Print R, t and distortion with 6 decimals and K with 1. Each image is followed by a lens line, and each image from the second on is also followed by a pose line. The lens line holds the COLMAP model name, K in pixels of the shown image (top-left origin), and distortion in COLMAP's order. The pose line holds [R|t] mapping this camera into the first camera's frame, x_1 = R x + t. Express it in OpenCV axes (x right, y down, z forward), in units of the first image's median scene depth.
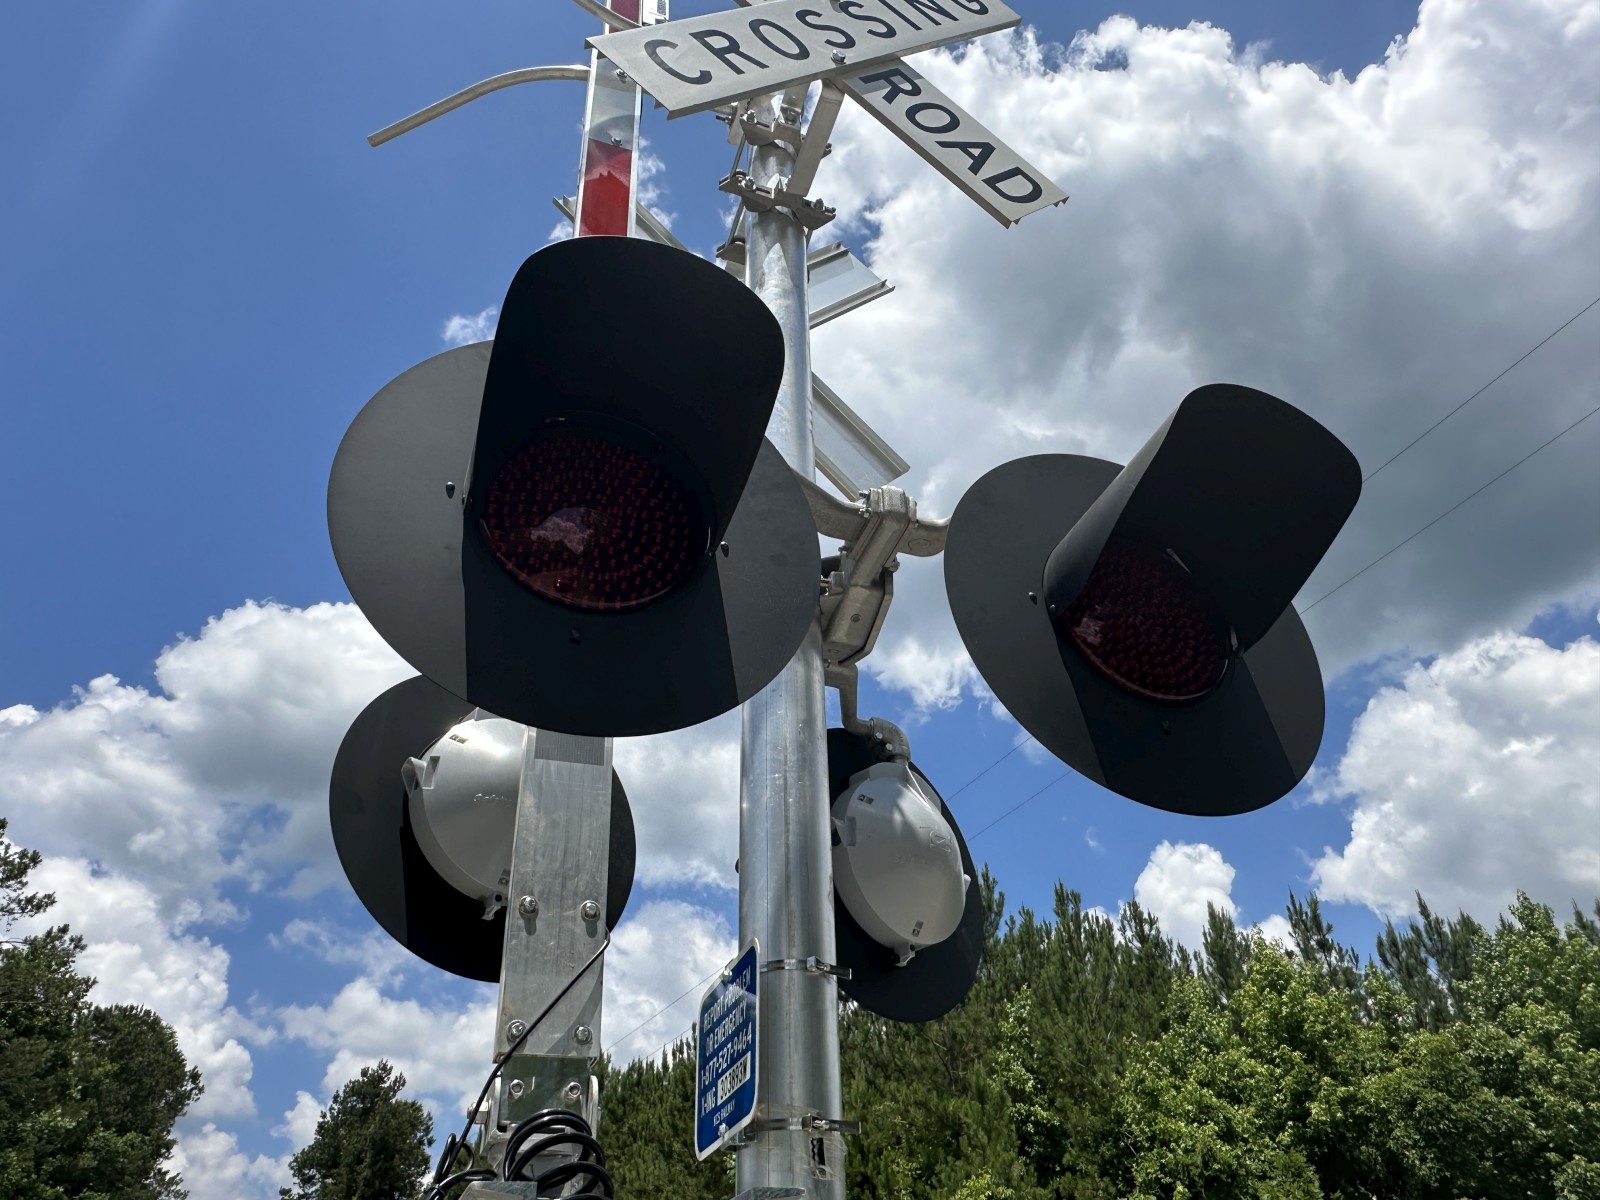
lens RADIAL K [[1123.7, 0, 801.5], [0, 1123.7, 620.5], [0, 0, 1]] dist [-0.001907, -0.002354]
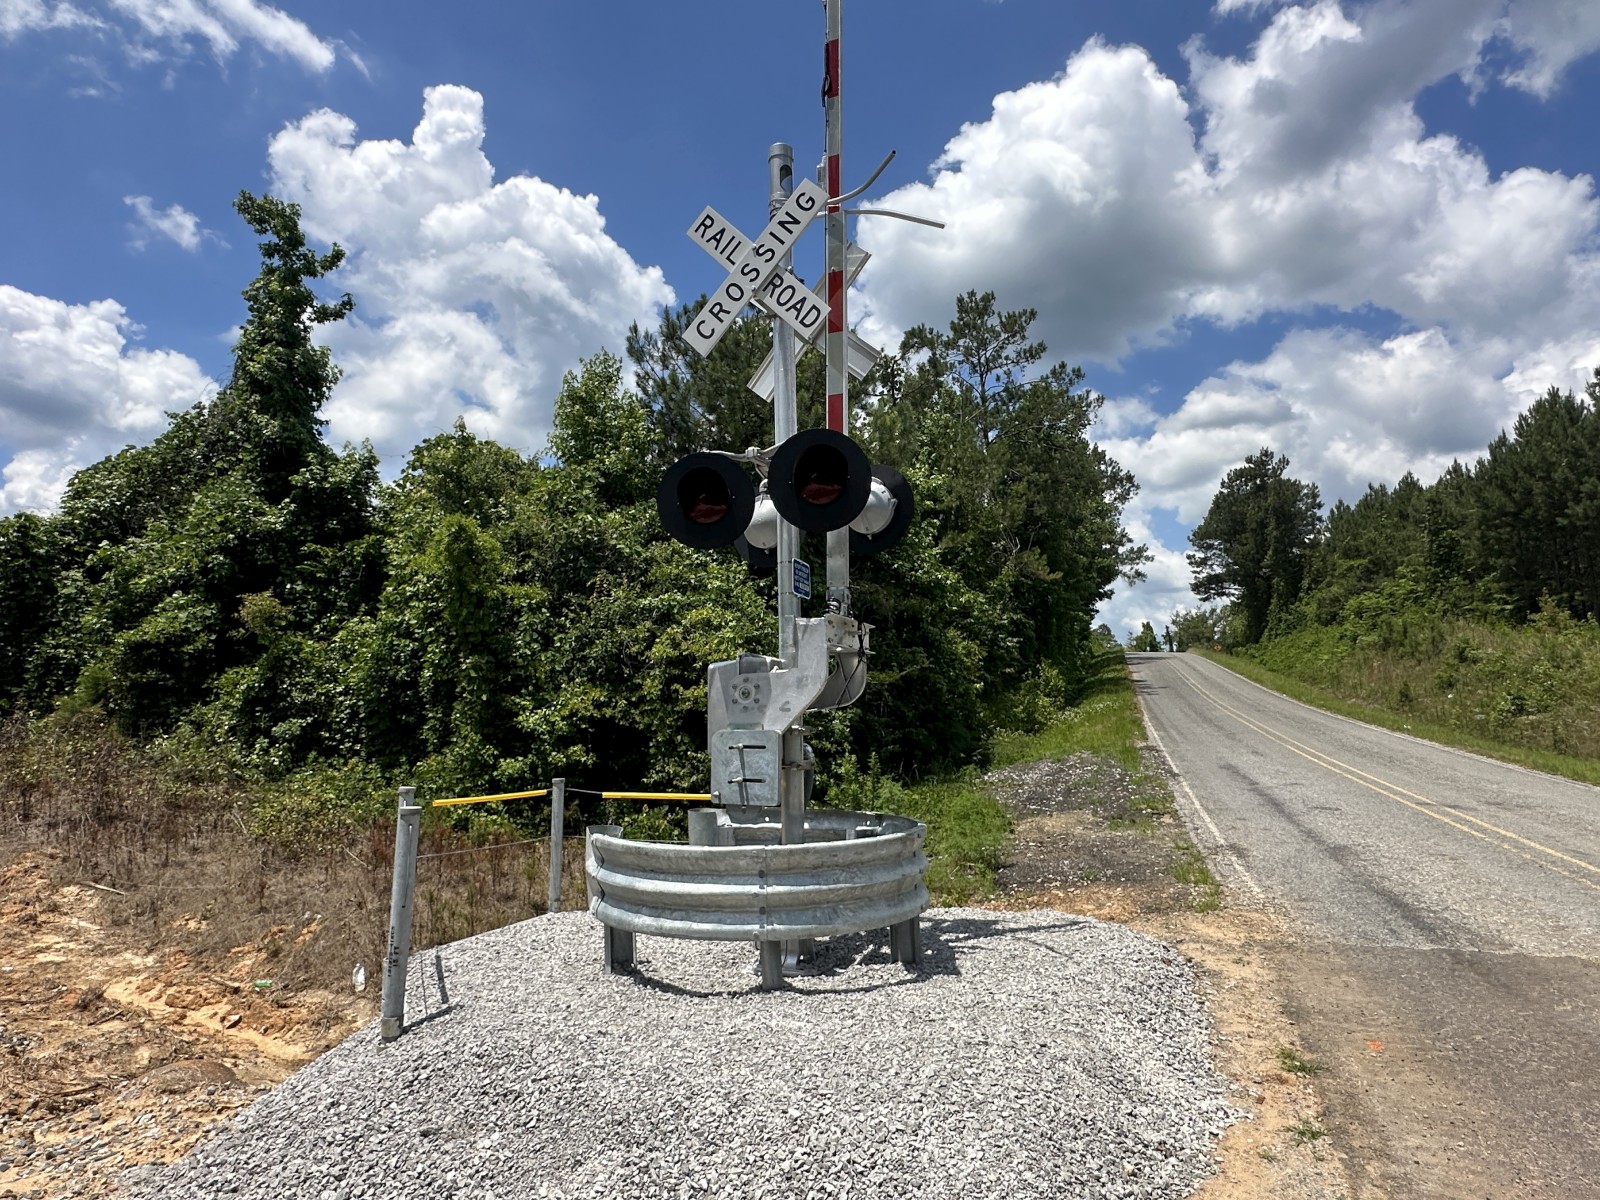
lens RADIAL K [[906.2, 0, 800.0], [0, 906.2, 600.0], [0, 0, 1]] dist [-0.000932, -0.001677]
pose [[0.751629, -0.059270, -0.656918, -0.458073], [0.368881, 0.863411, 0.344164, 0.092905], [0.546791, -0.501008, 0.670828, 0.083340]]
